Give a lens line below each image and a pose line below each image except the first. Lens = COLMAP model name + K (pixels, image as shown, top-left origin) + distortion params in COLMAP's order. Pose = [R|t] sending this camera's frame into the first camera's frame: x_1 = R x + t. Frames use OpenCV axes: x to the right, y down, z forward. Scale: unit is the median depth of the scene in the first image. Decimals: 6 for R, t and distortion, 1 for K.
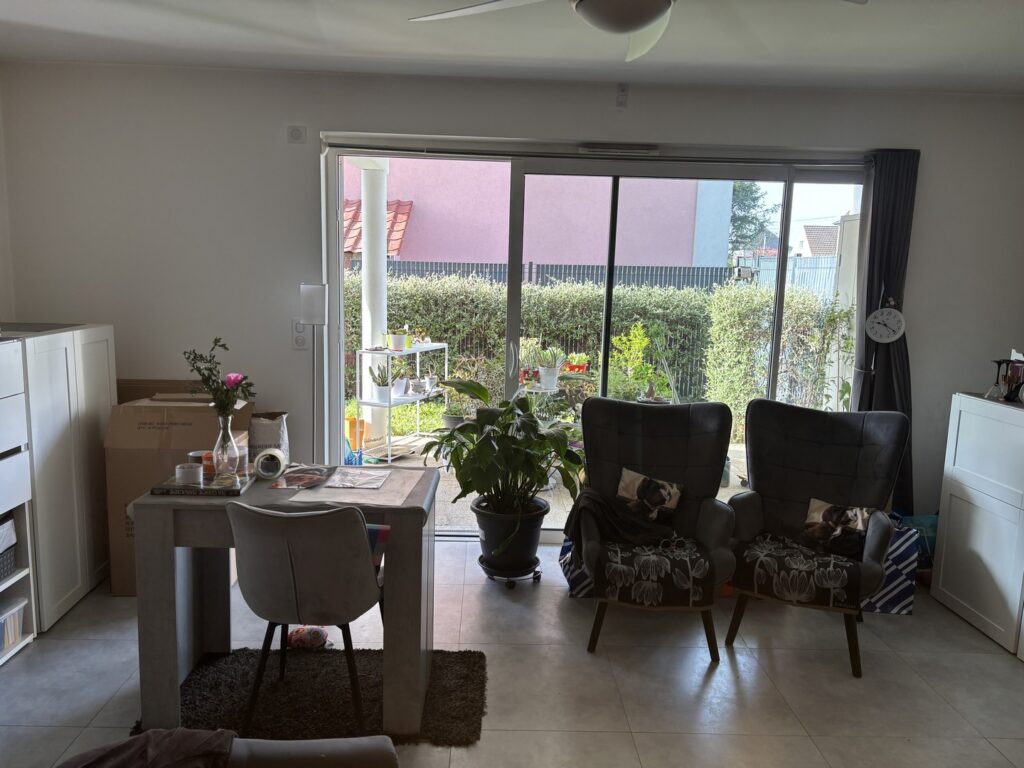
lens RADIAL K [[768.8, 0, 511.8], [0, 768.8, 387.8], [0, 0, 1]] dist [0.104976, 0.000356]
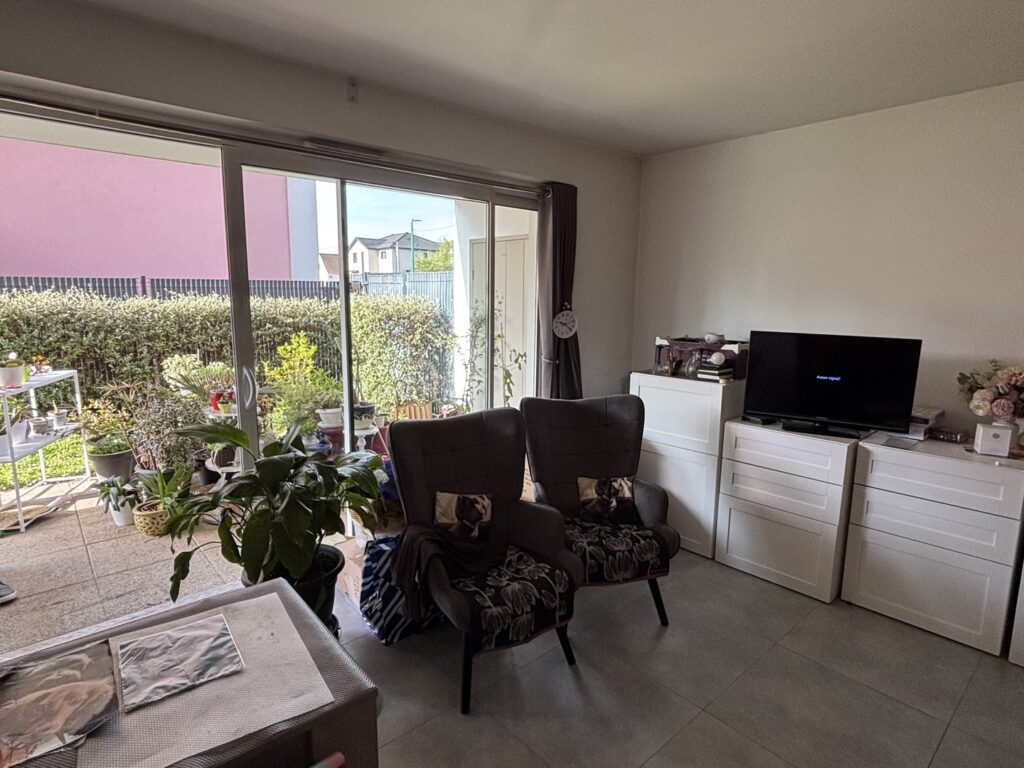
lens RADIAL K [[558.2, 0, 511.8], [0, 558.2, 382.5], [0, 0, 1]] dist [0.025280, -0.006242]
pose [[0.781348, -0.119686, 0.612512, -0.174314], [0.106872, 0.992601, 0.057625, -0.053632], [-0.614877, 0.020435, 0.788358, 0.397234]]
